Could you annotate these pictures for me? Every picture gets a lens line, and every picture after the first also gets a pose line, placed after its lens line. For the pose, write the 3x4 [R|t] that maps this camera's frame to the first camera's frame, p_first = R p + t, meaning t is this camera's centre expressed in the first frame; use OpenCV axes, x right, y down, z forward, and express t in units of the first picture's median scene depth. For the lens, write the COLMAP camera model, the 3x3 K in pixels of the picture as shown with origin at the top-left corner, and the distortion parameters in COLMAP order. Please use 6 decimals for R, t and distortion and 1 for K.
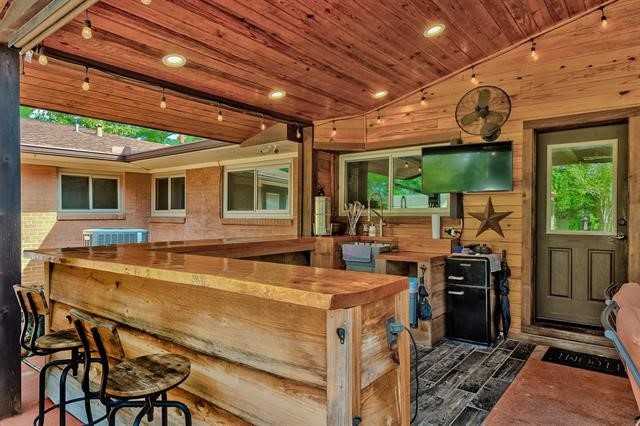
lens RADIAL K [[401.3, 0, 320.2], [0, 401.3, 216.1], [0, 0, 1]] dist [0.015703, -0.003256]
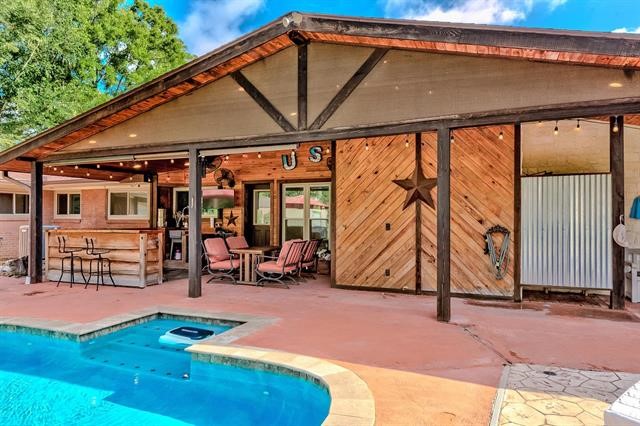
lens RADIAL K [[422.5, 0, 325.9], [0, 422.5, 216.0], [0, 0, 1]] dist [0.001957, -0.009464]
pose [[0.963438, 0.002576, 0.267921, 0.248698], [0.000315, 0.999942, -0.010750, 0.014240], [-0.267933, 0.010441, 0.963381, -1.415083]]
